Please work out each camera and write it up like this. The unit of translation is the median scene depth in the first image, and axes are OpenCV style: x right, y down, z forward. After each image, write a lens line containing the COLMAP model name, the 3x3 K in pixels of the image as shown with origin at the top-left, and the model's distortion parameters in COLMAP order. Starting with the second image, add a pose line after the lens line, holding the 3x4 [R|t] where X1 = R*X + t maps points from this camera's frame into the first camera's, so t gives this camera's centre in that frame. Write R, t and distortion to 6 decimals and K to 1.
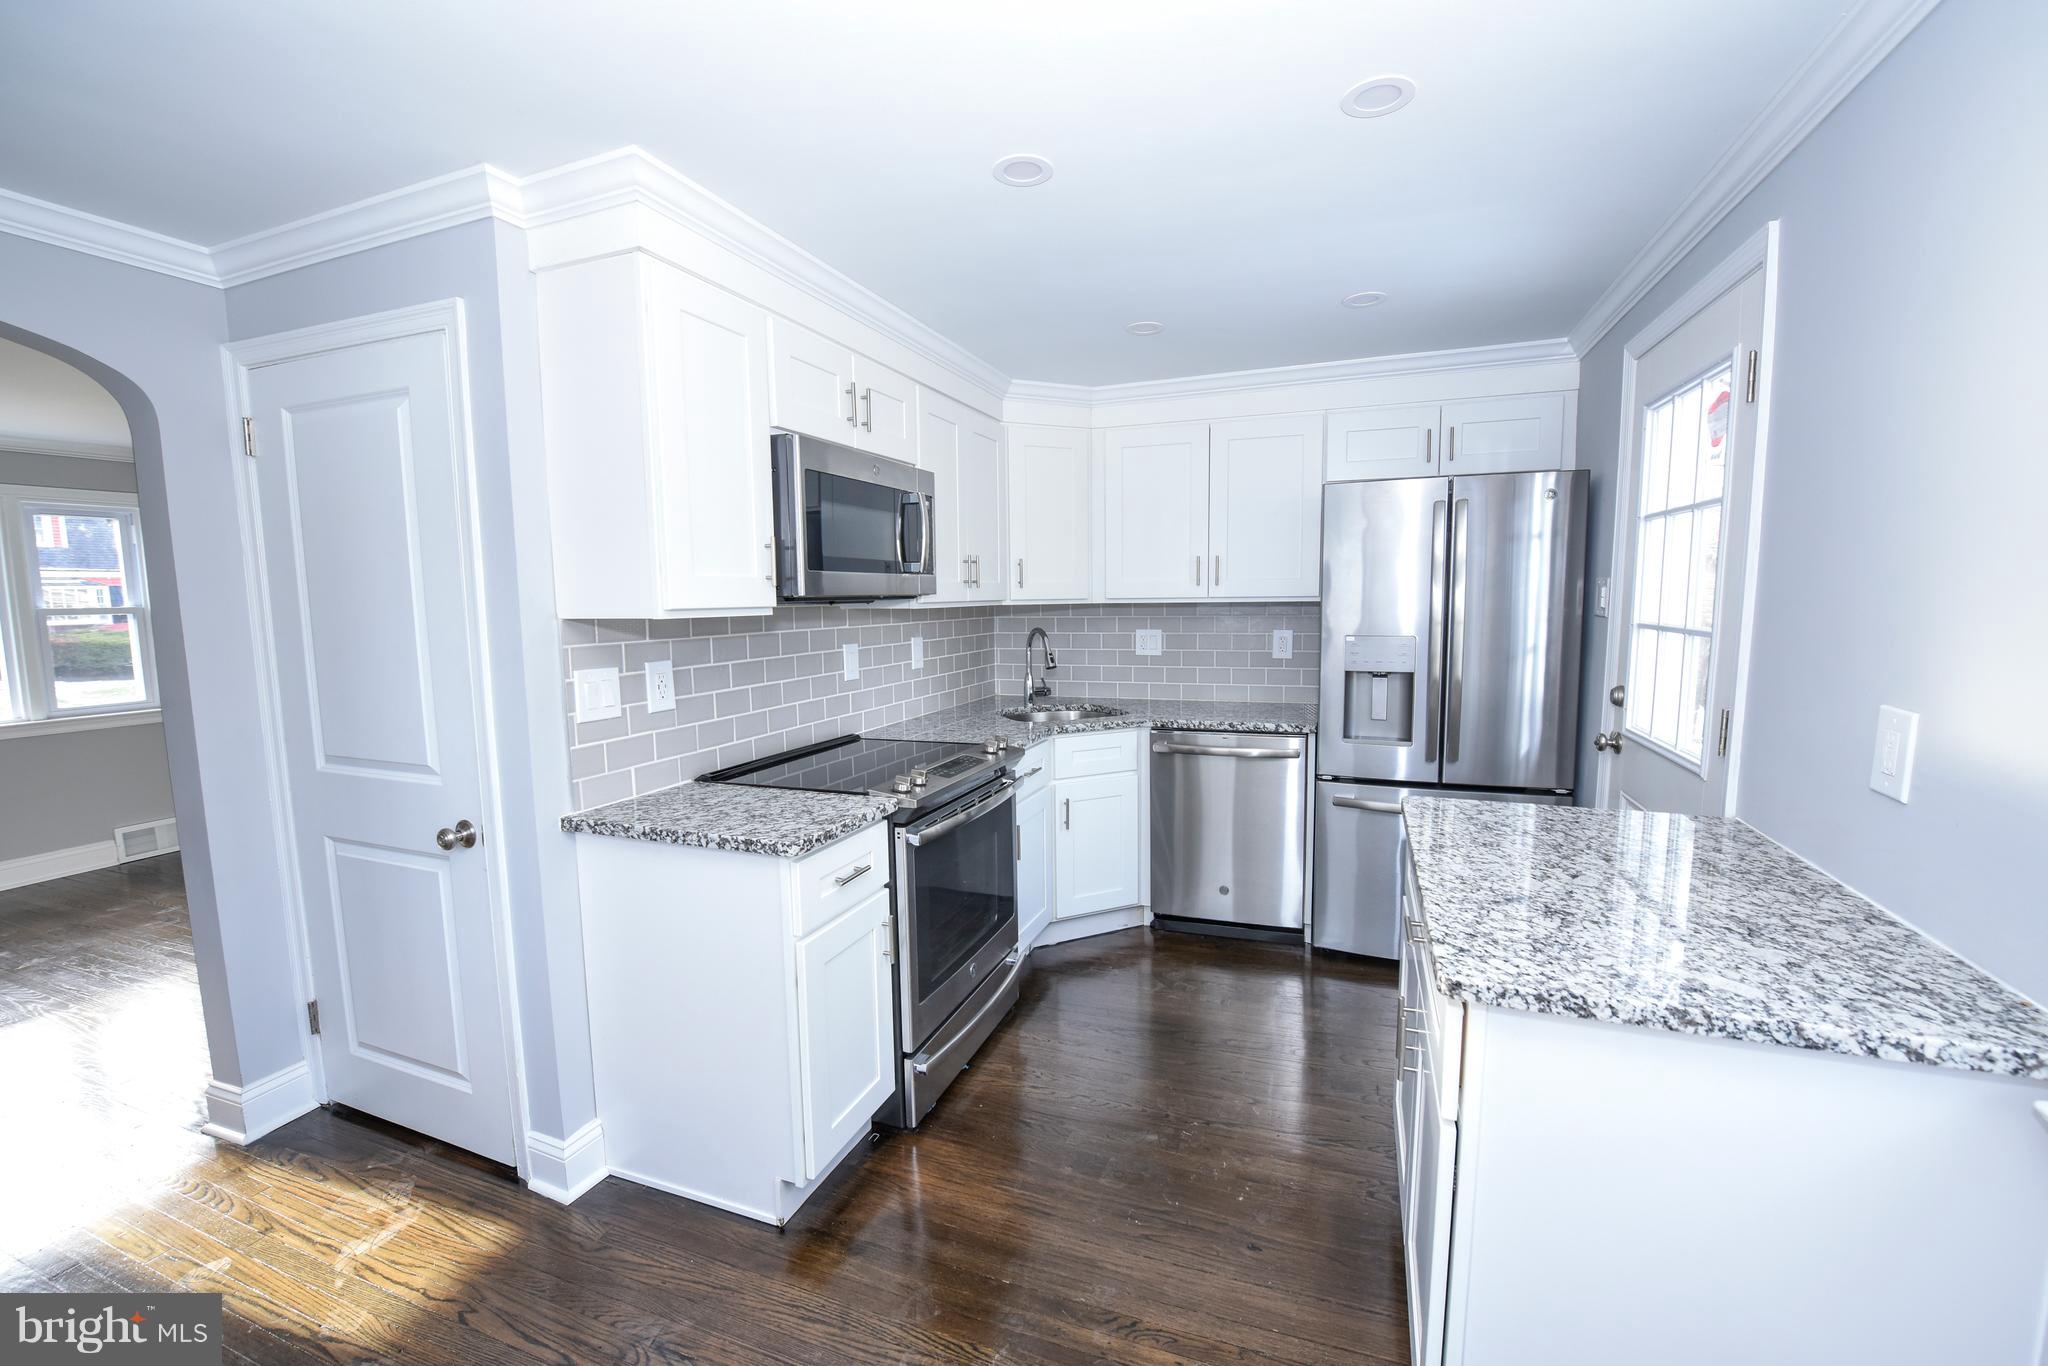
lens RADIAL K [[849.3, 0, 1048.7], [0, 849.3, 680.5], [0, 0, 1]] dist [-0.001432, -0.009845]
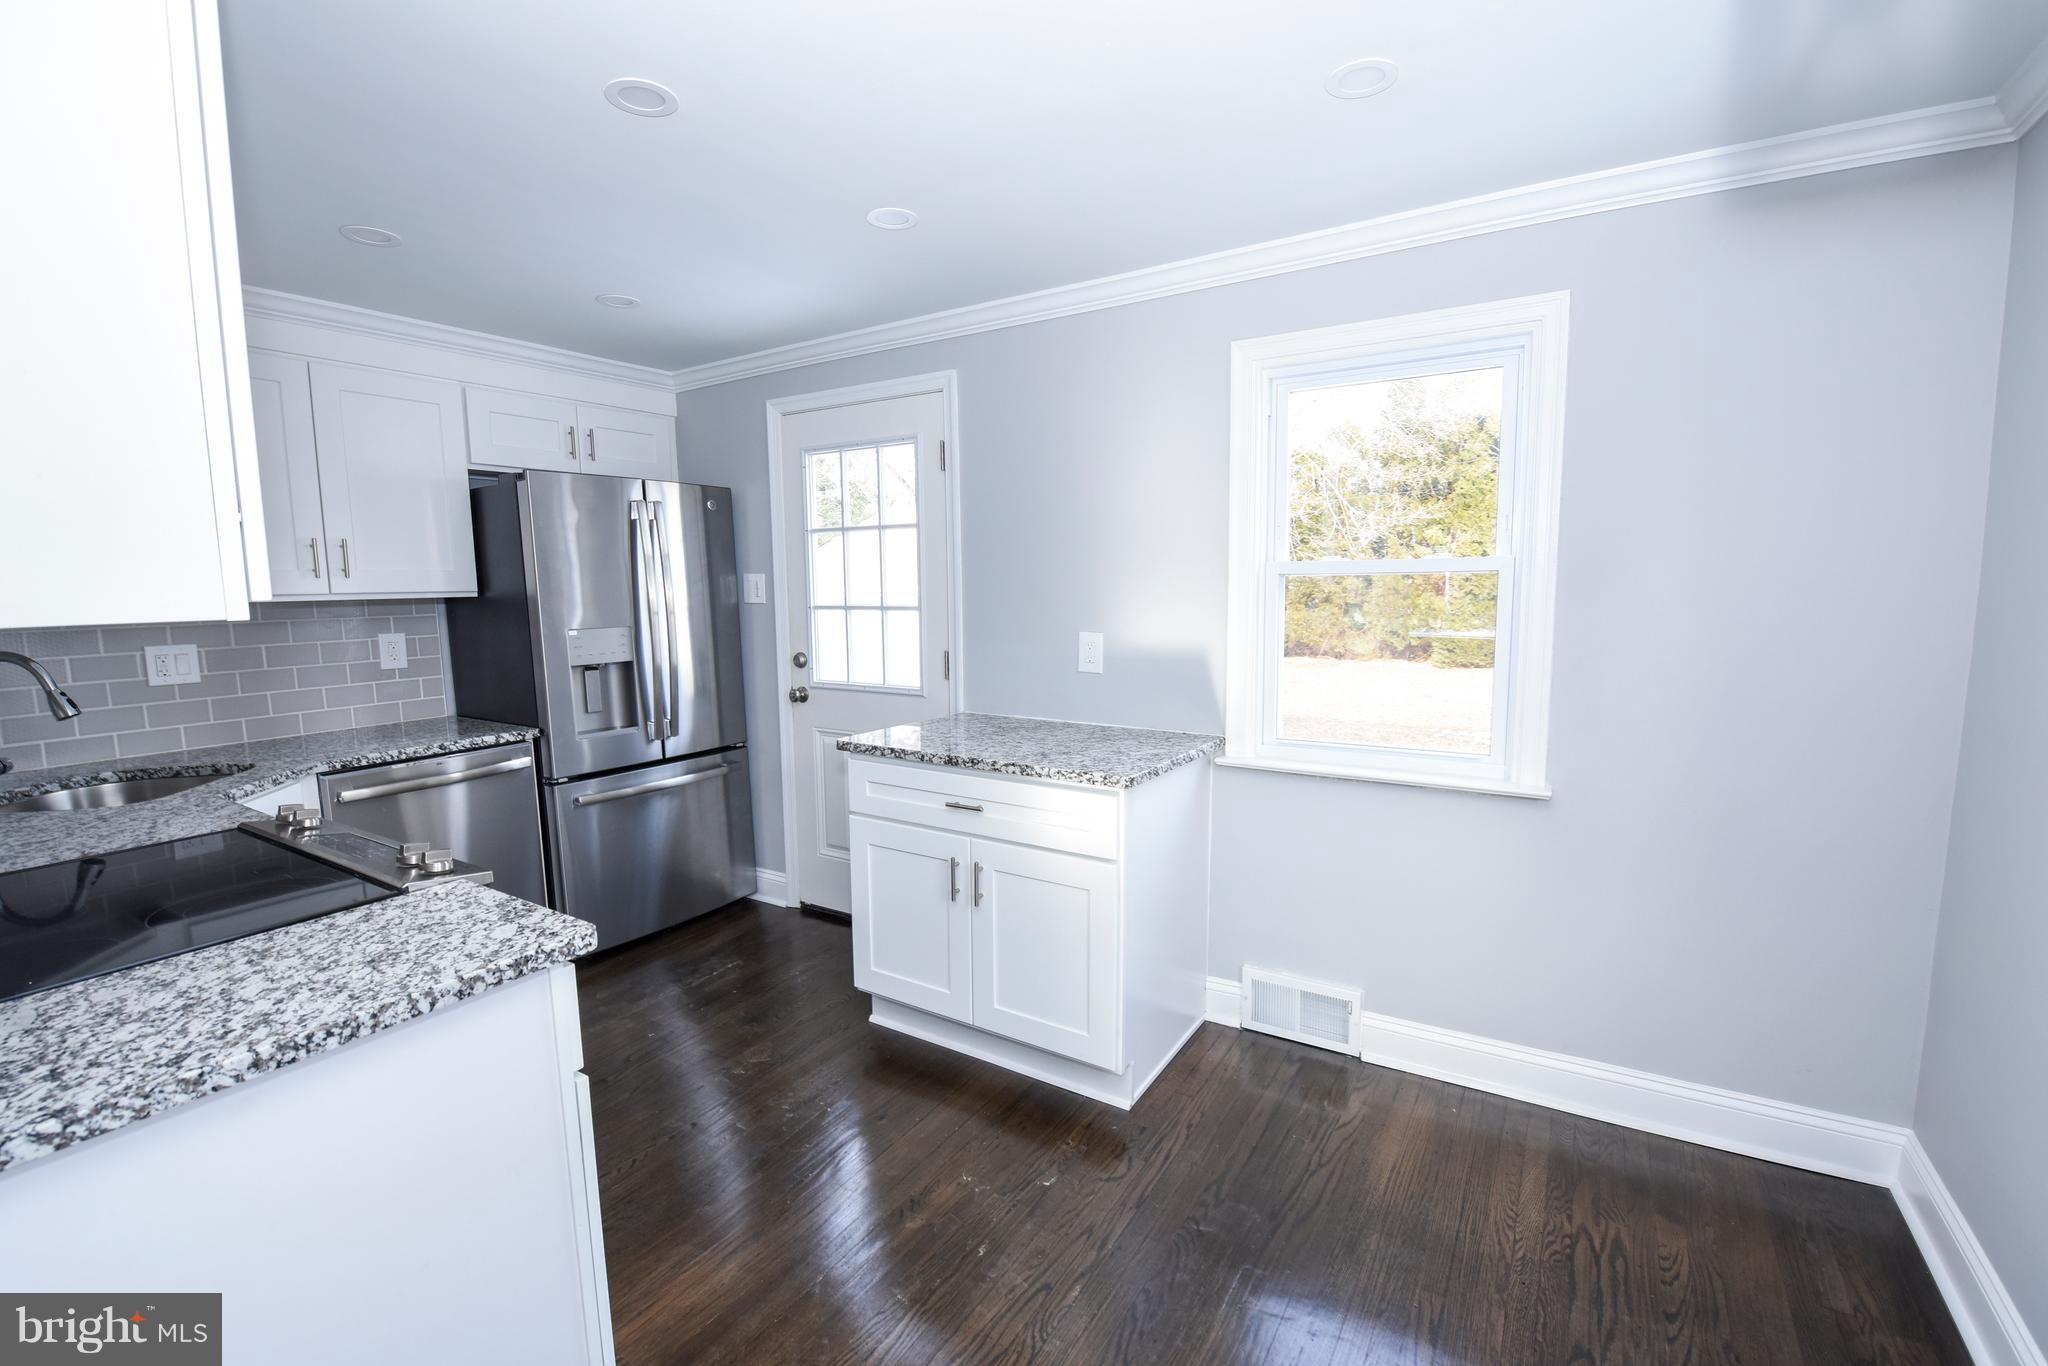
lens RADIAL K [[849.3, 0, 1048.7], [0, 849.3, 680.5], [0, 0, 1]] dist [-0.001432, -0.009845]
pose [[0.203192, -0.102705, 0.973738, -0.613997], [0.111165, 0.990473, 0.081273, -0.016564], [-0.972808, 0.091732, 0.212673, 0.333393]]
